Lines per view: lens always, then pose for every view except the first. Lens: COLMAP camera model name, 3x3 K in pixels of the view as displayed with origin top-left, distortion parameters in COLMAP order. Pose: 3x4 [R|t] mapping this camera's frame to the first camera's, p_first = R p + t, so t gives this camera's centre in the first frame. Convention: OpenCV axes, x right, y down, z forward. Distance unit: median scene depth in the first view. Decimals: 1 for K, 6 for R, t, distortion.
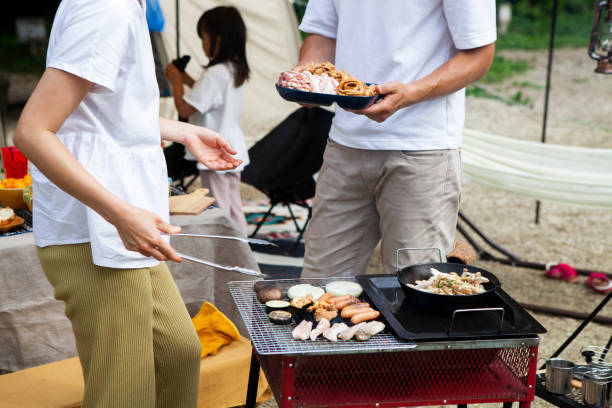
lens RADIAL K [[1060.4, 0, 301.3], [0, 1060.4, 204.1], [0, 0, 1]] dist [0.032617, 0.000000]
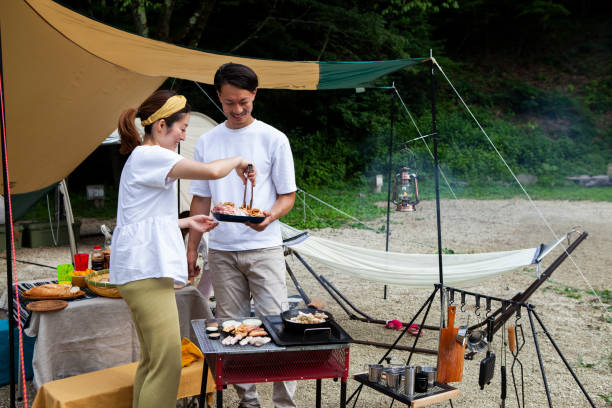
lens RADIAL K [[713.0, 0, 309.1], [0, 713.0, 201.0], [0, 0, 1]] dist [0.011903, 0.000000]
pose [[0.998838, -0.013118, 0.046382, 0.074488], [0.019847, 0.988827, -0.147741, 0.047774], [-0.043925, 0.148489, 0.987938, -0.273946]]
